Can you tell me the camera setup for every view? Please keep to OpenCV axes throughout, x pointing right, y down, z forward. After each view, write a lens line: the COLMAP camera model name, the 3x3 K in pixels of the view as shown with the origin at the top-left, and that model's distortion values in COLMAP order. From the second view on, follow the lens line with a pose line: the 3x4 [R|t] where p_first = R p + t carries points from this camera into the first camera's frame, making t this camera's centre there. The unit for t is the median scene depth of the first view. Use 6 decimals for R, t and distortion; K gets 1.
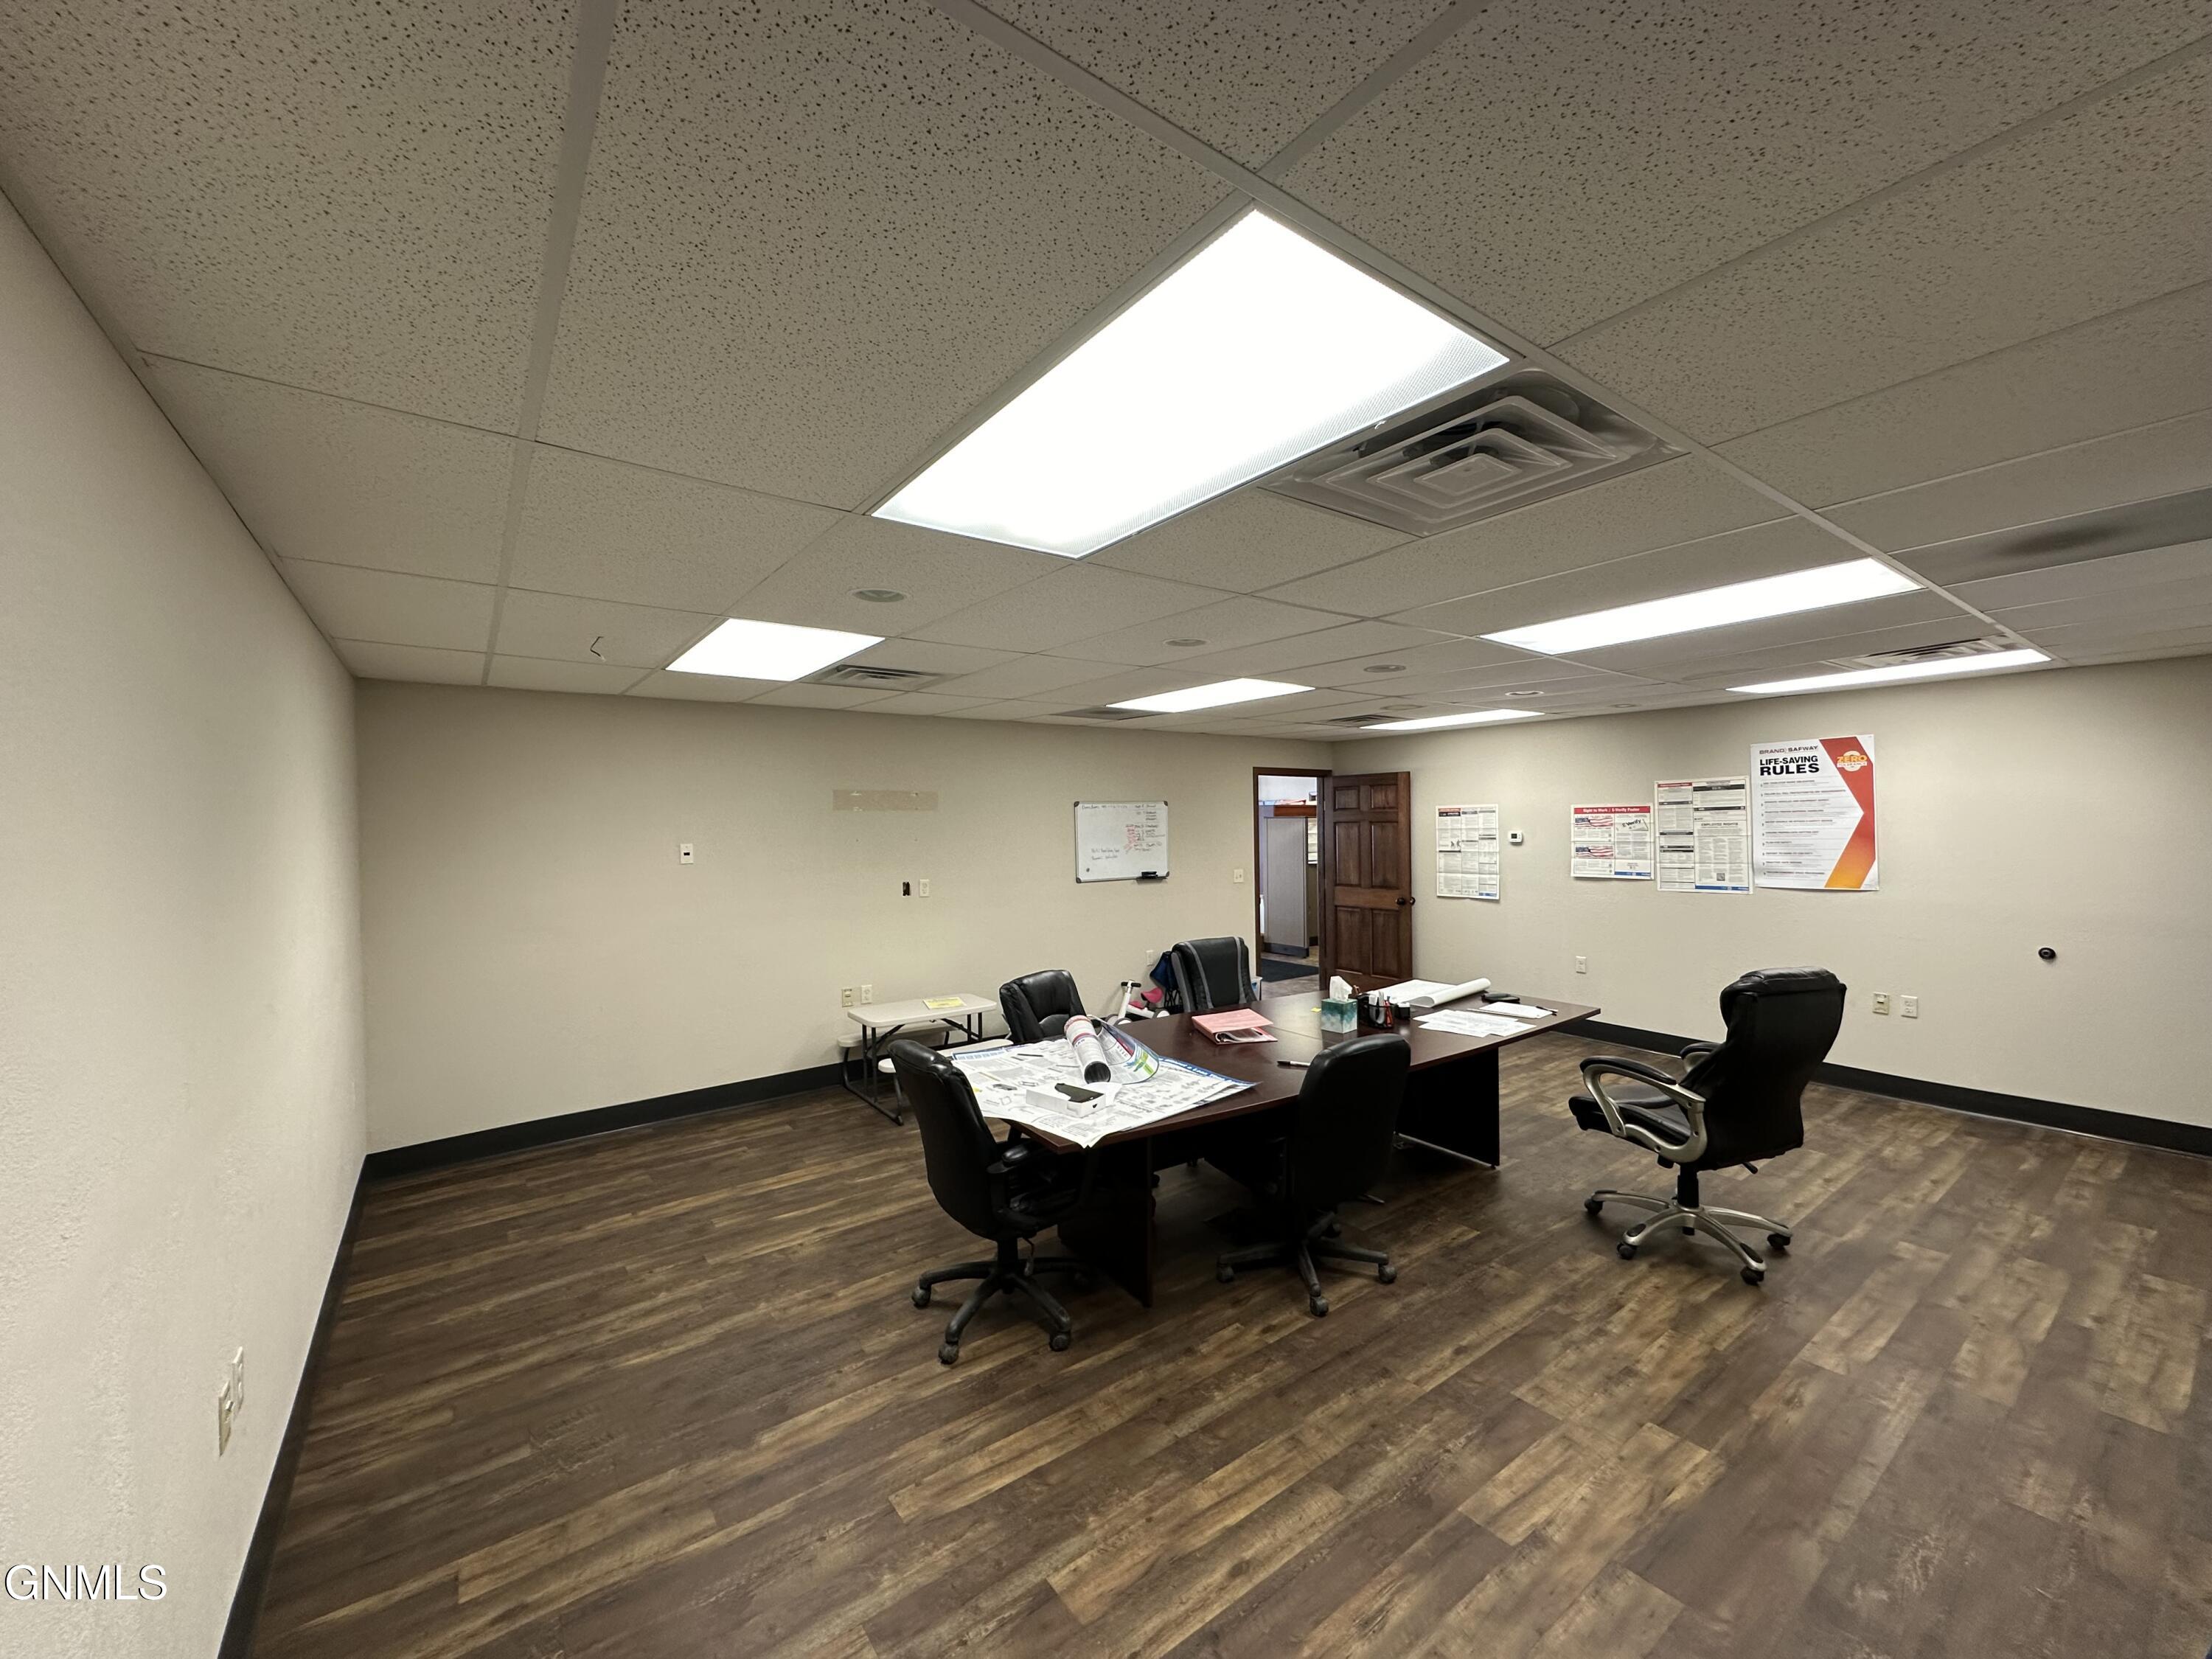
lens RADIAL K [[877.5, 0, 1105.9], [0, 877.5, 826.9], [0, 0, 1]] dist [-0.000589, -0.000034]
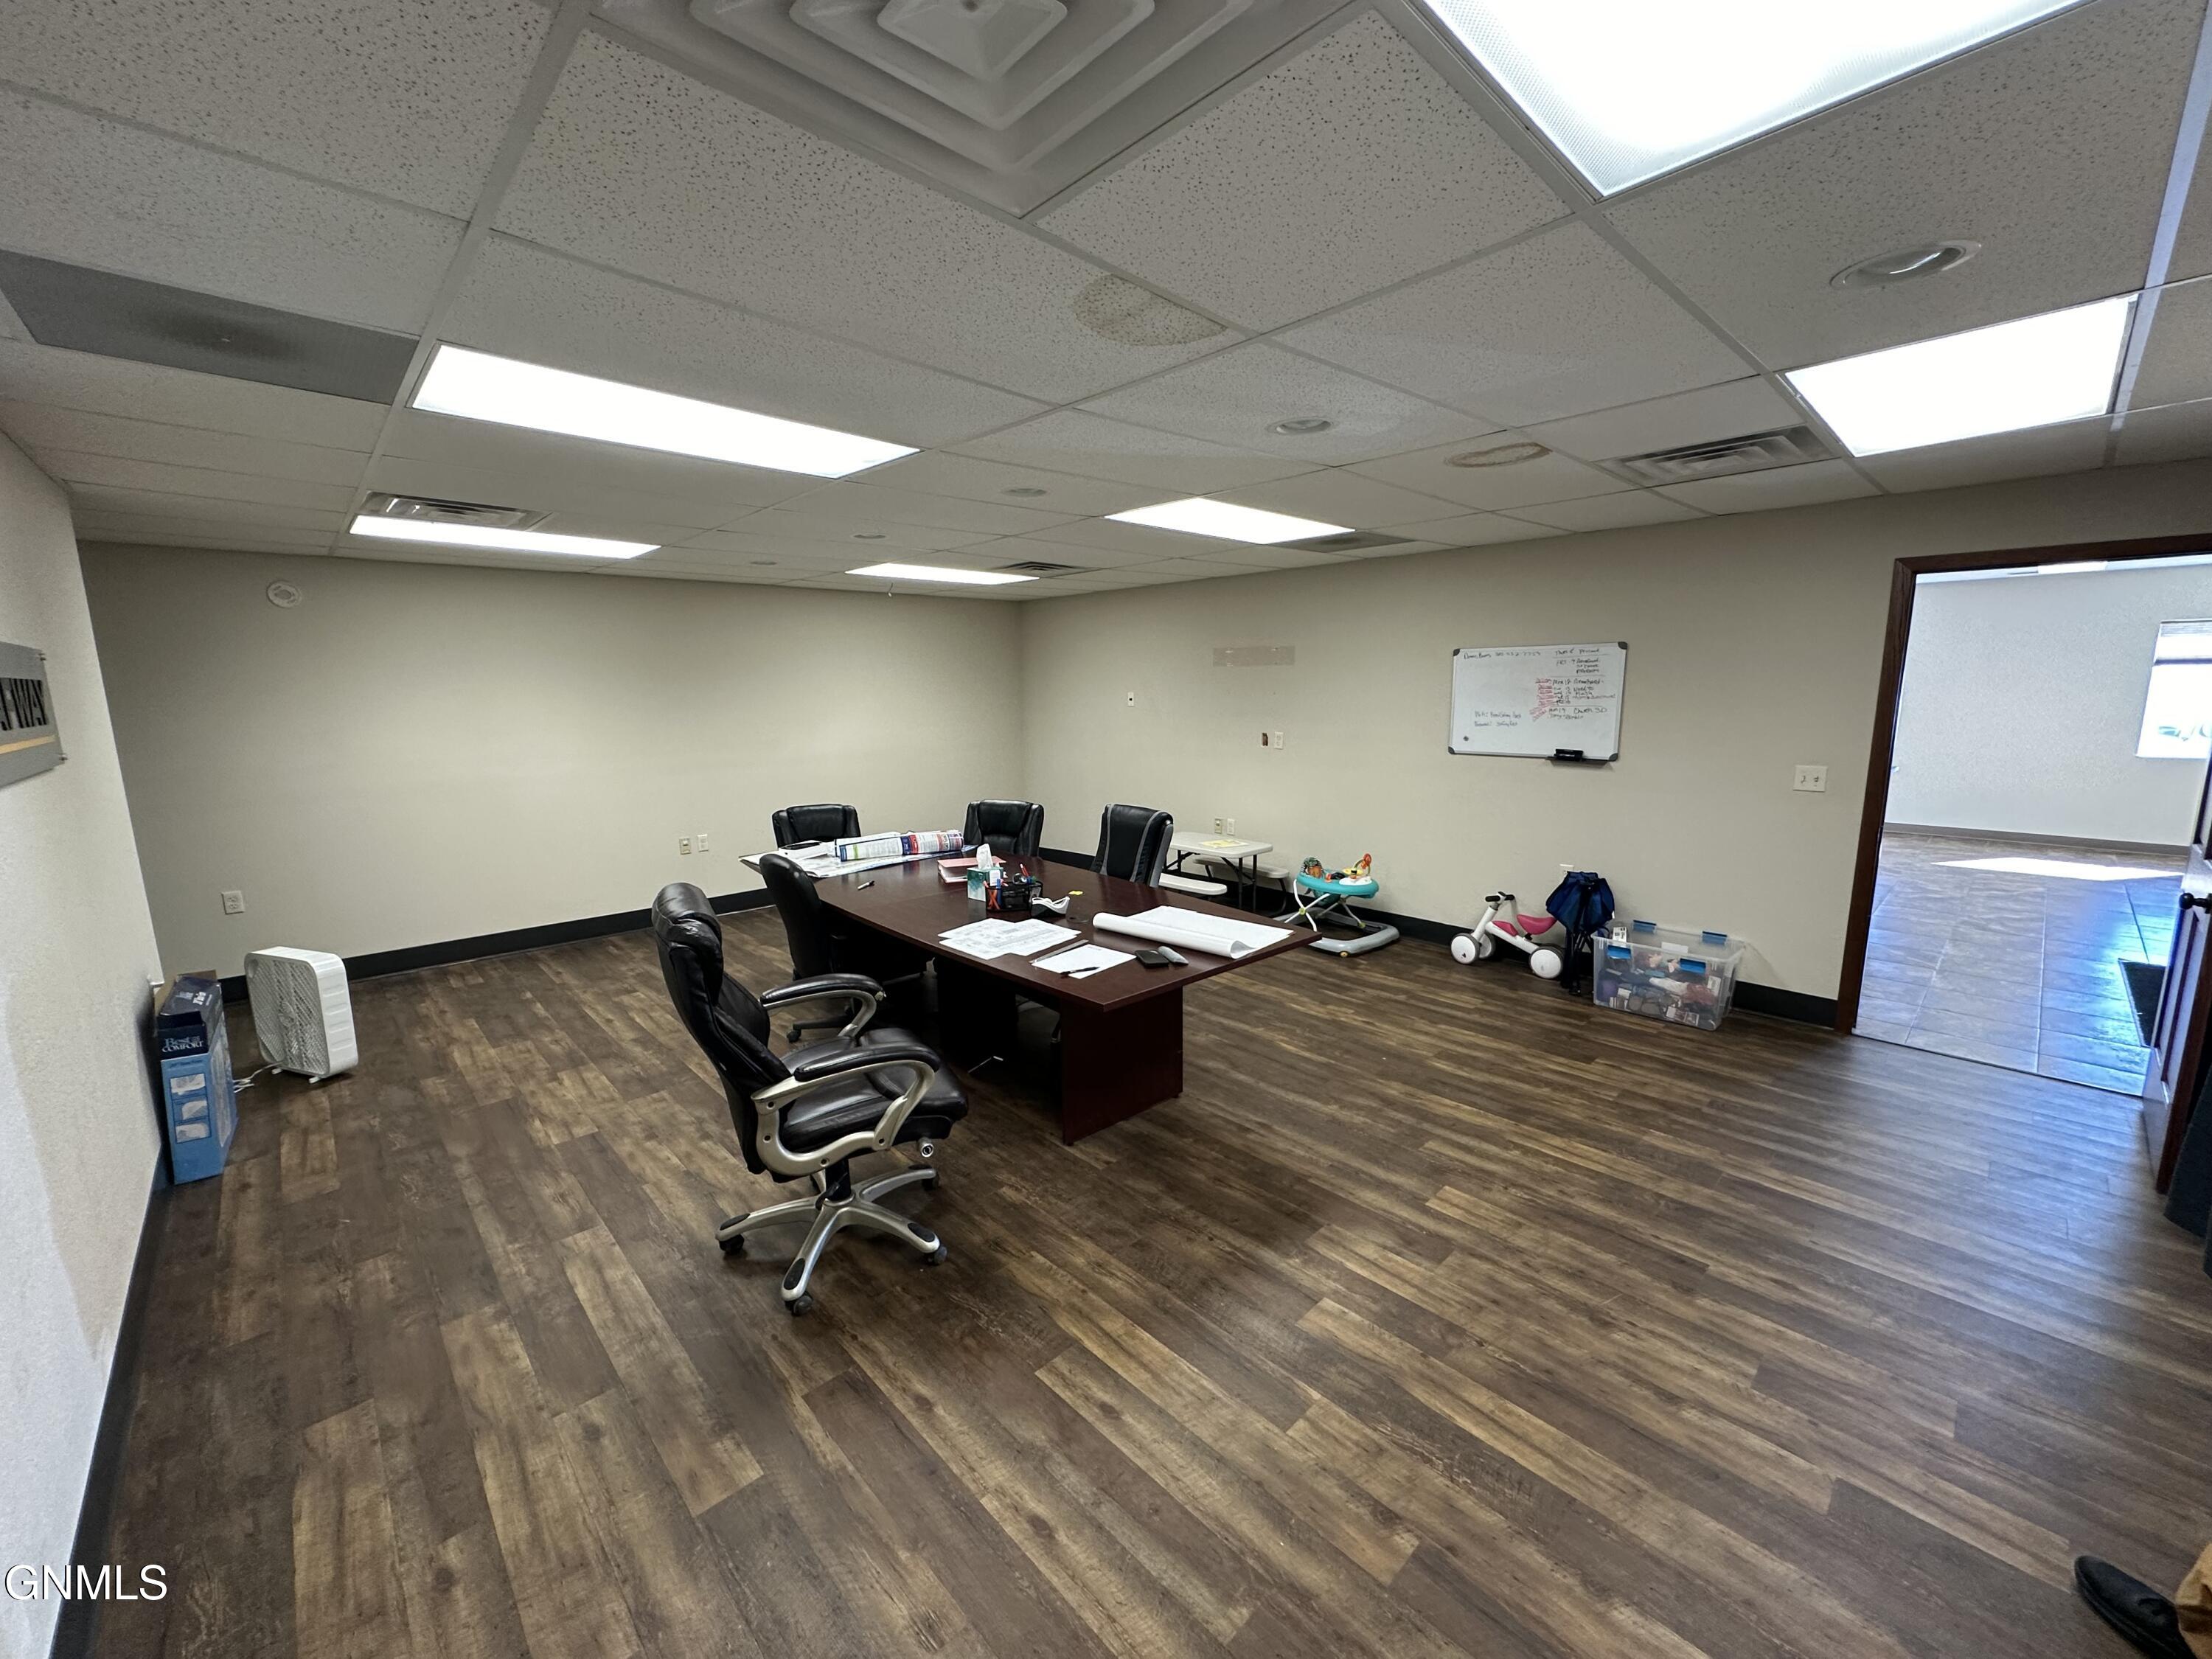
lens RADIAL K [[877.5, 0, 1105.8], [0, 877.5, 835.4], [0, 0, 1]] dist [-0.000589, -0.000034]
pose [[0.120780, 0.181905, -0.975870, 1.763885], [0.003461, 0.982984, 0.183659, -0.025656], [0.992673, -0.025560, 0.118095, 1.463313]]
